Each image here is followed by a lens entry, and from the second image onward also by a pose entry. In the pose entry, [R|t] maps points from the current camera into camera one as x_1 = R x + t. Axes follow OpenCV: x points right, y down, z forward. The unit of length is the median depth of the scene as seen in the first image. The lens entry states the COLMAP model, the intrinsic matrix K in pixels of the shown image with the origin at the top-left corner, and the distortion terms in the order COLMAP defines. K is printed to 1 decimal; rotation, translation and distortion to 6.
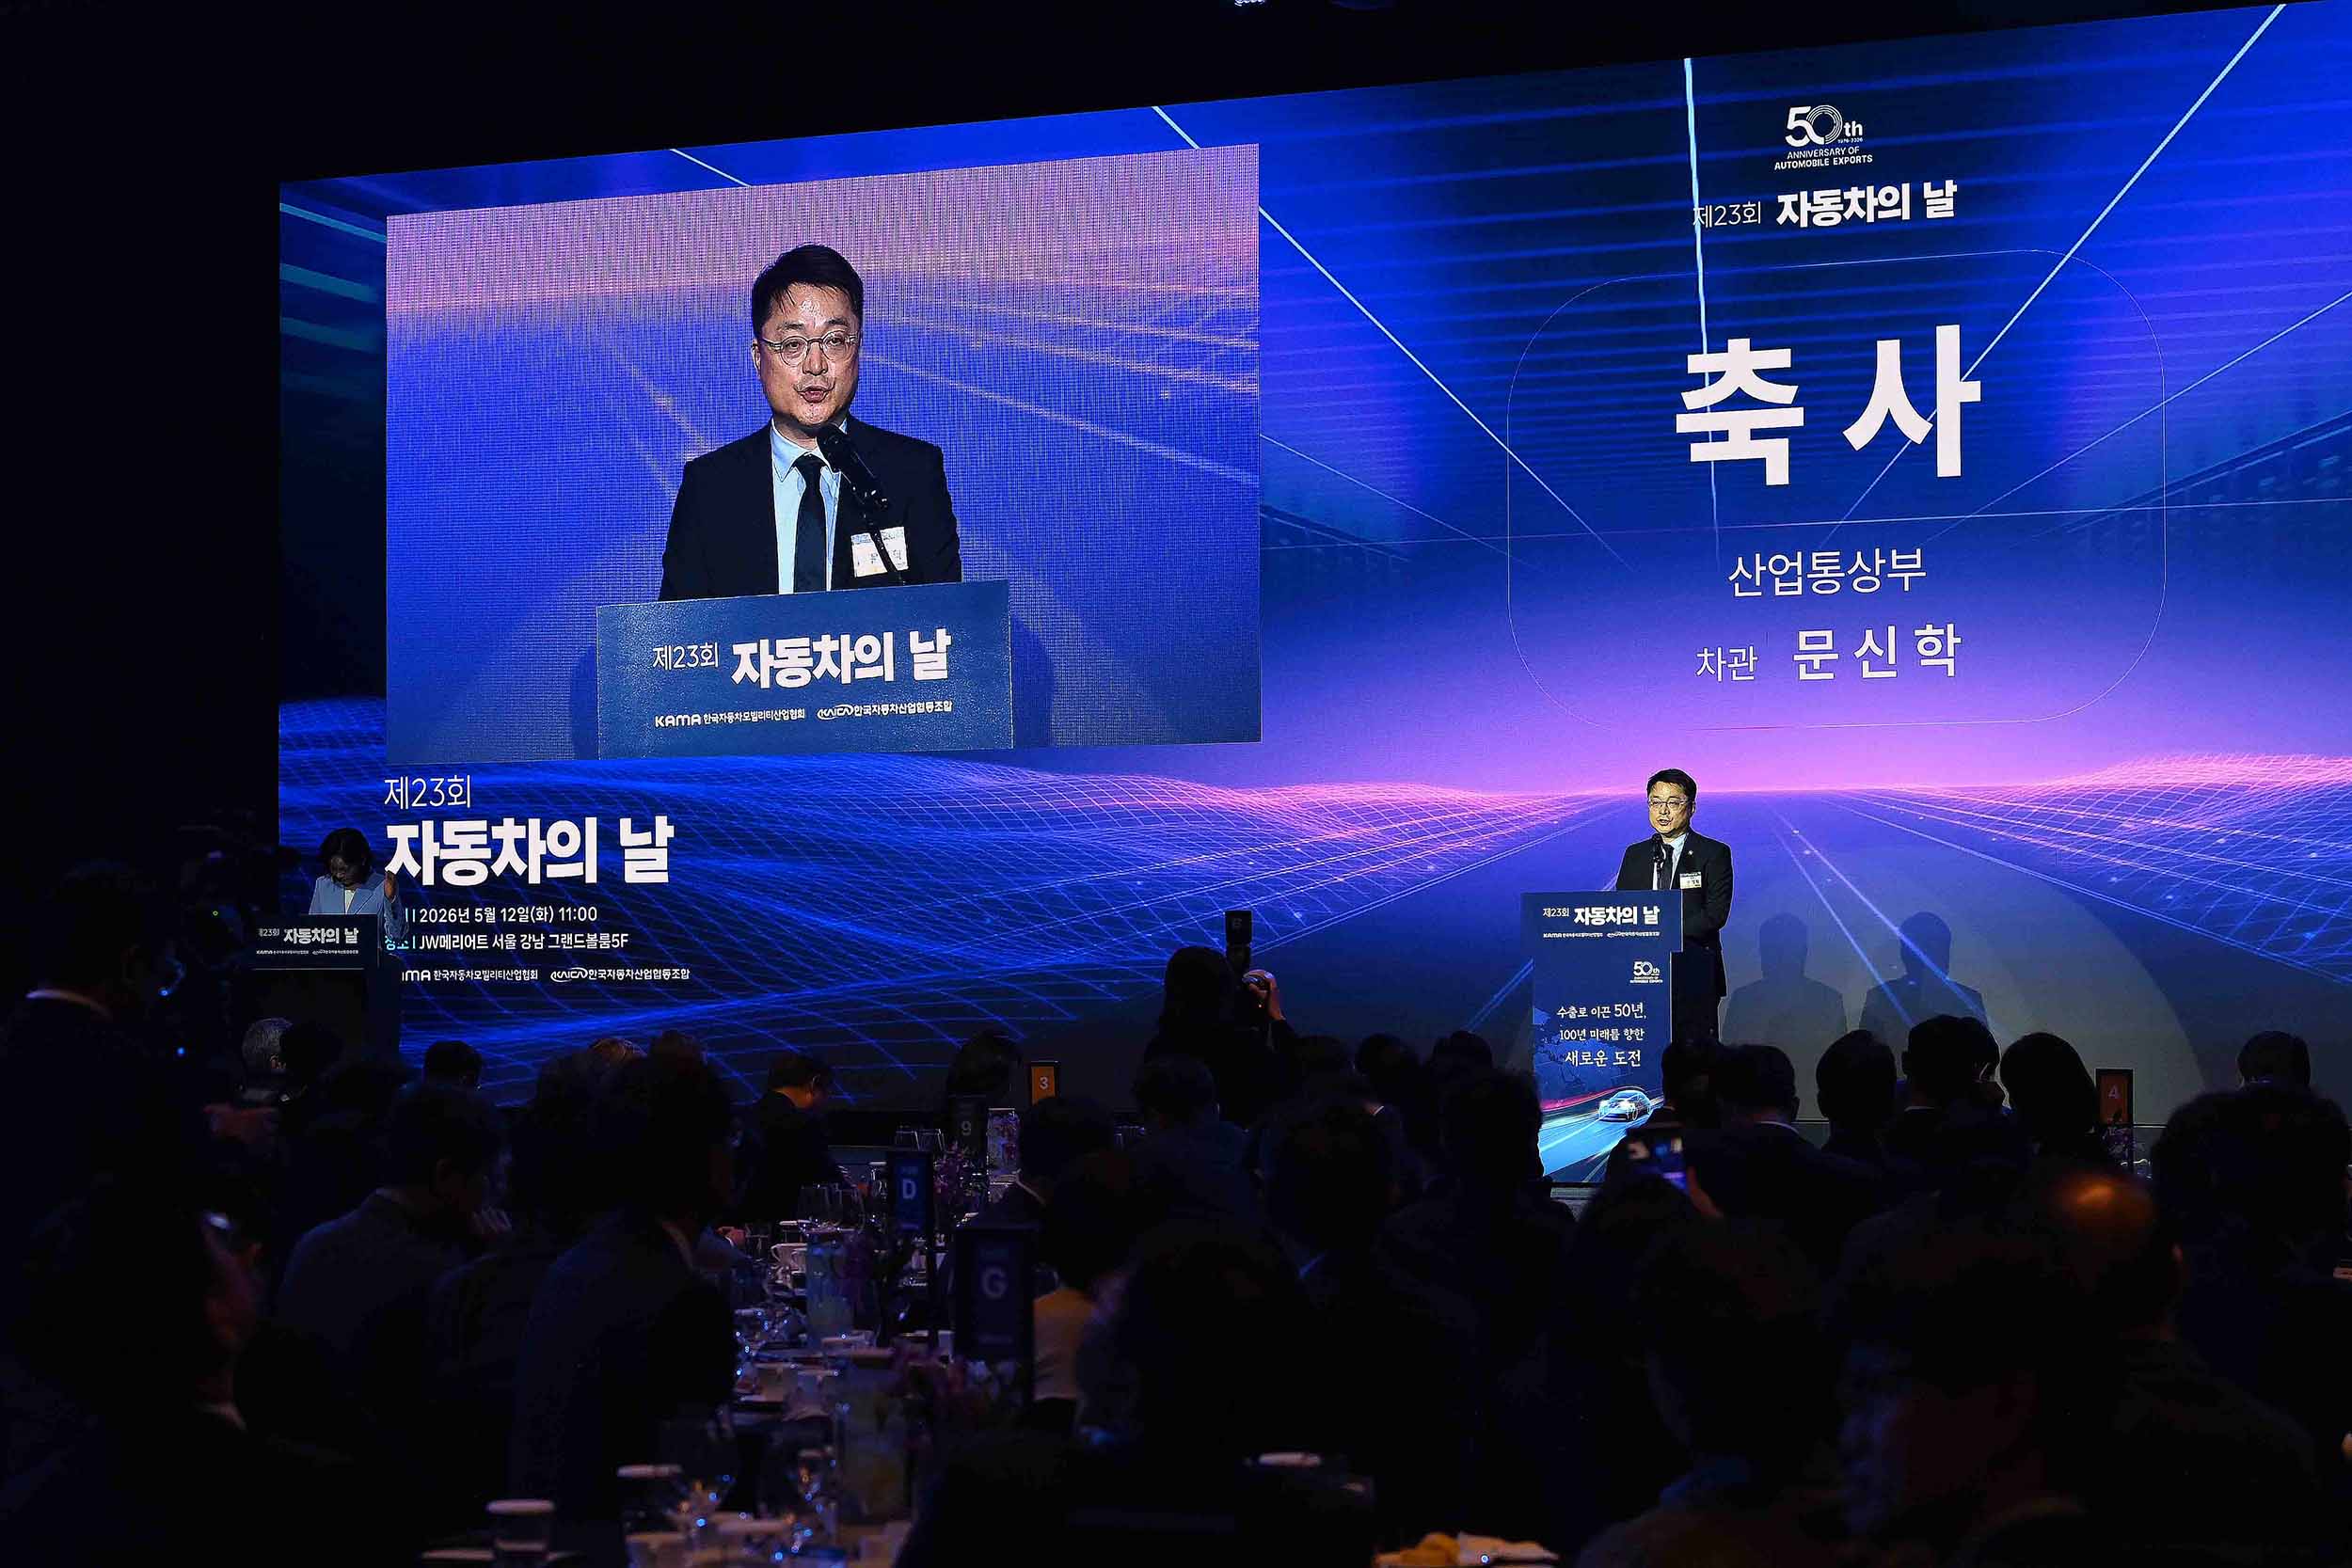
lens RADIAL K [[5001.7, 0, 1176.4], [0, 5001.7, 794.1], [0, 0, 1]] dist [0.060828, 0.000000]
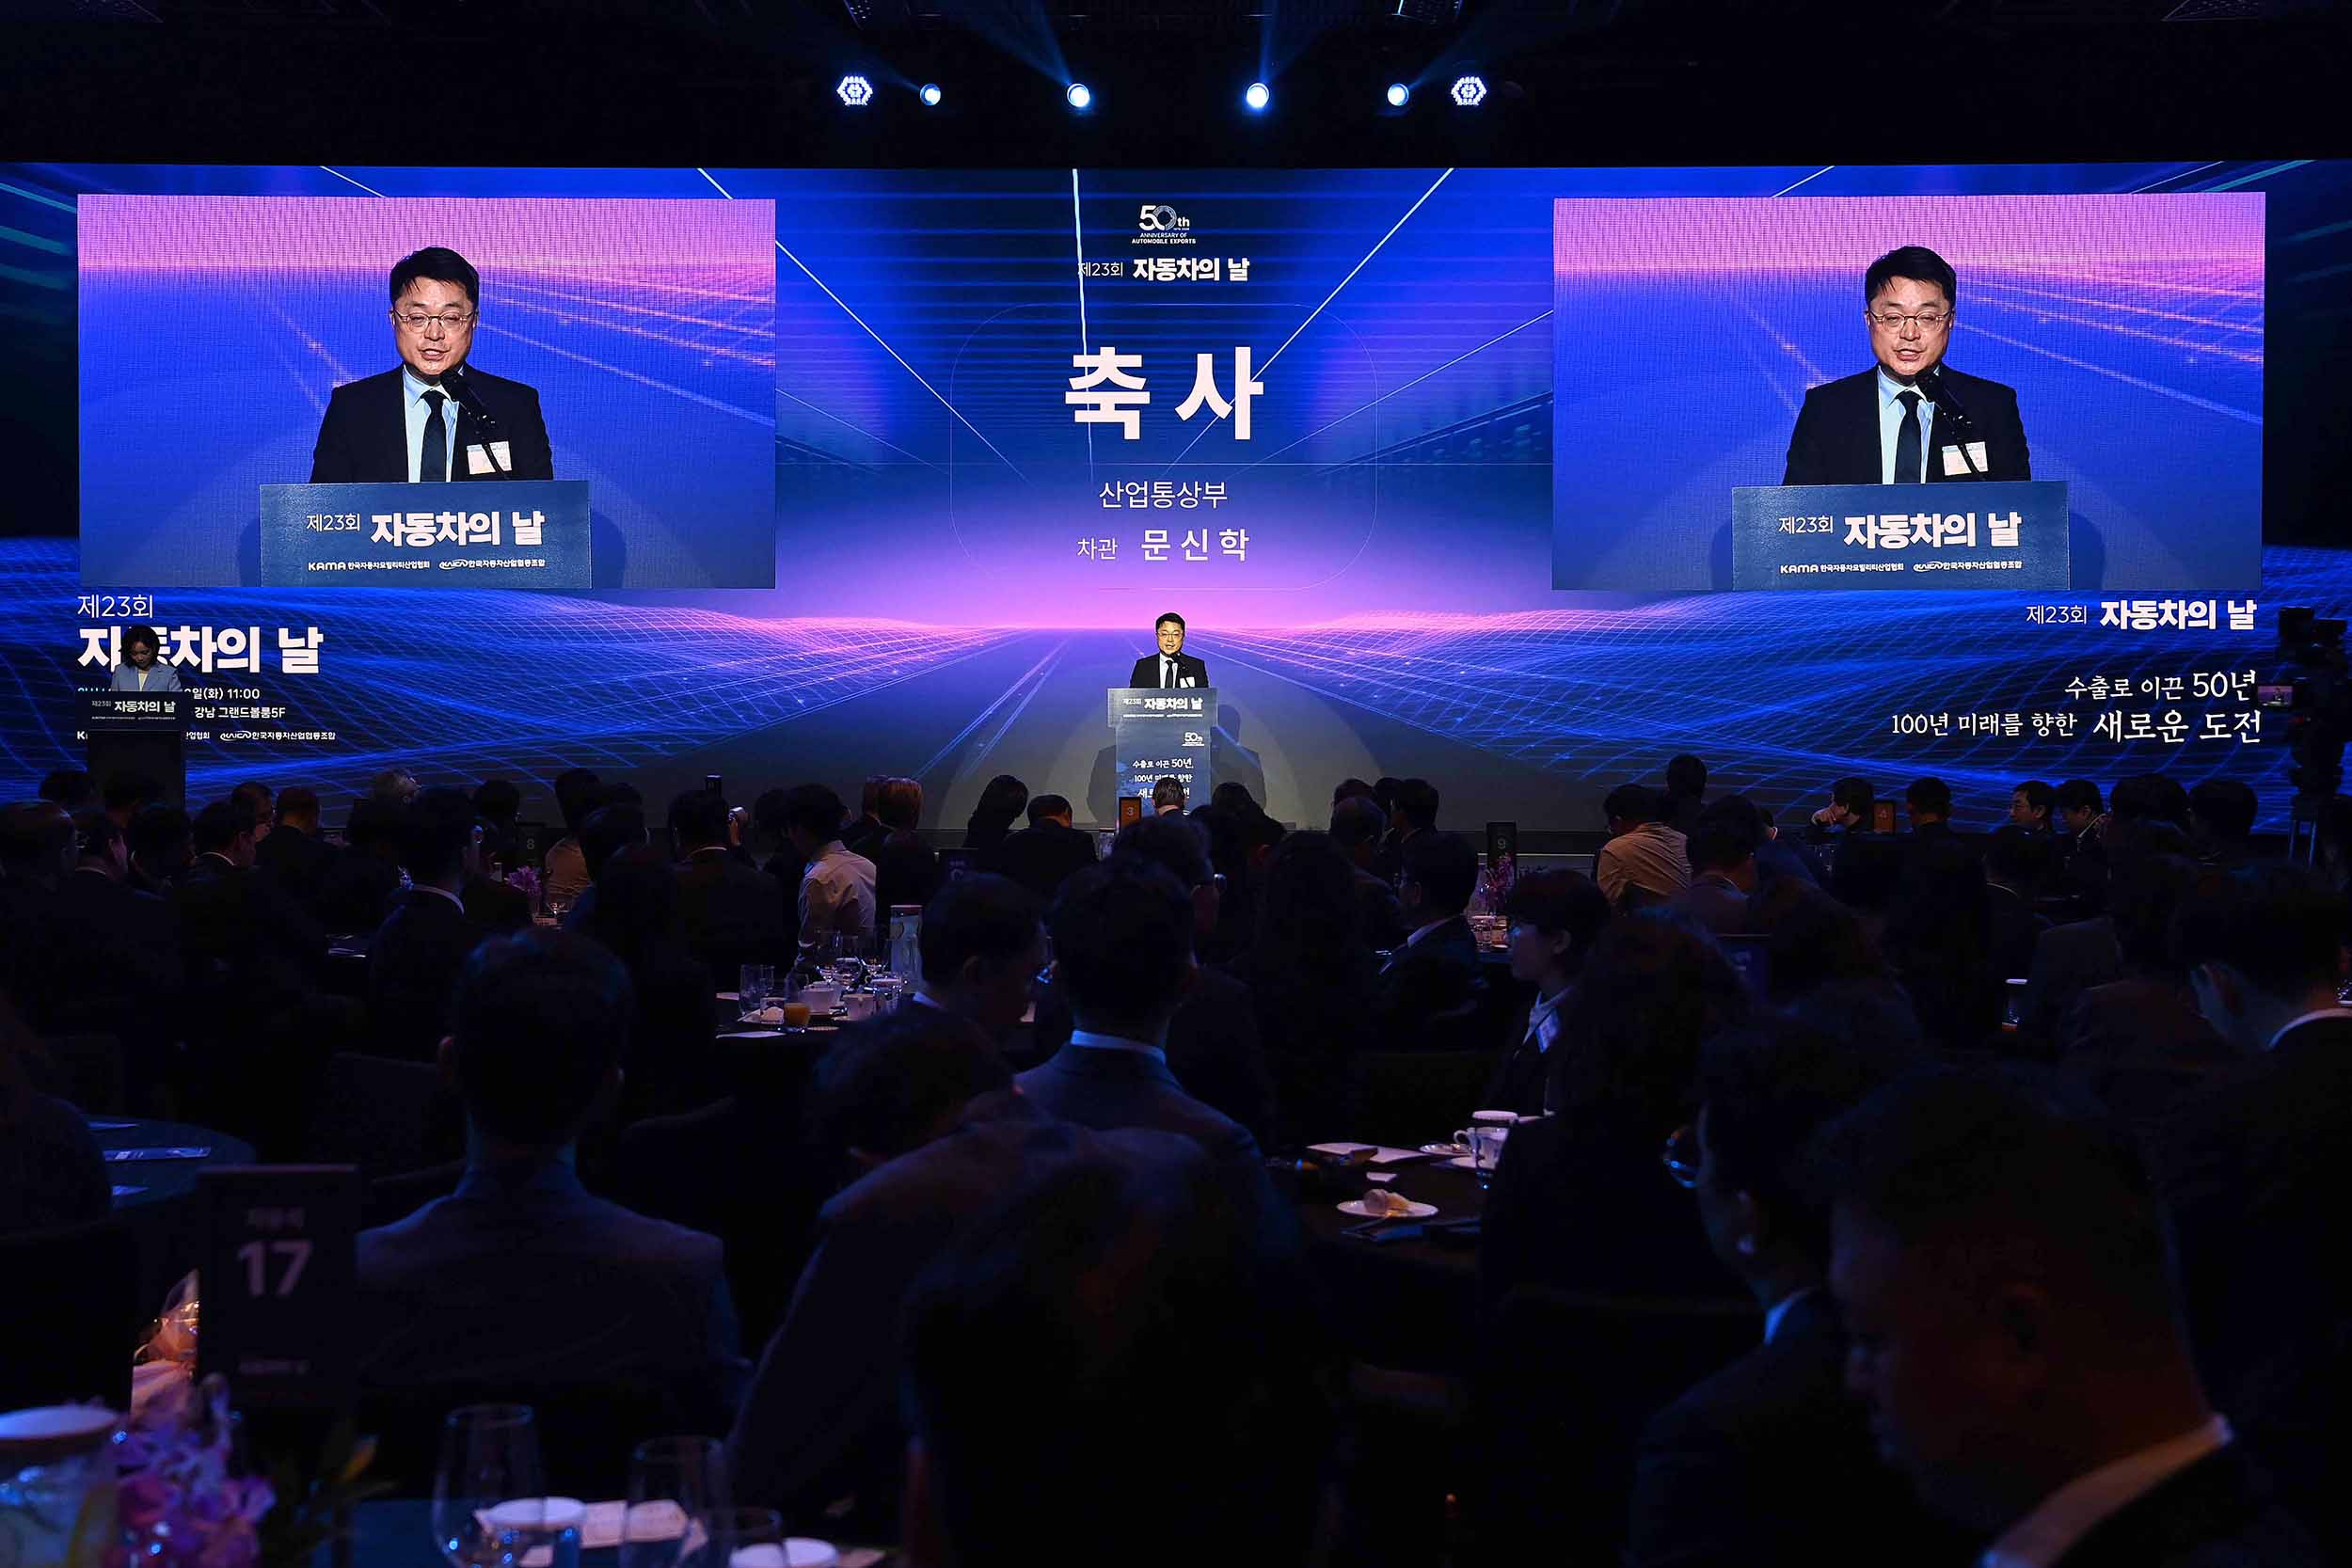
lens RADIAL K [[2924.6, 0, 1175.6], [0, 2924.6, 763.9], [0, 0, 1]] dist [0.086223, 0.000000]
pose [[0.907649, 0.001972, 0.419725, -0.268817], [-0.020858, 0.998965, 0.040412, 0.004809], [-0.419211, -0.045435, 0.906751, 0.129862]]
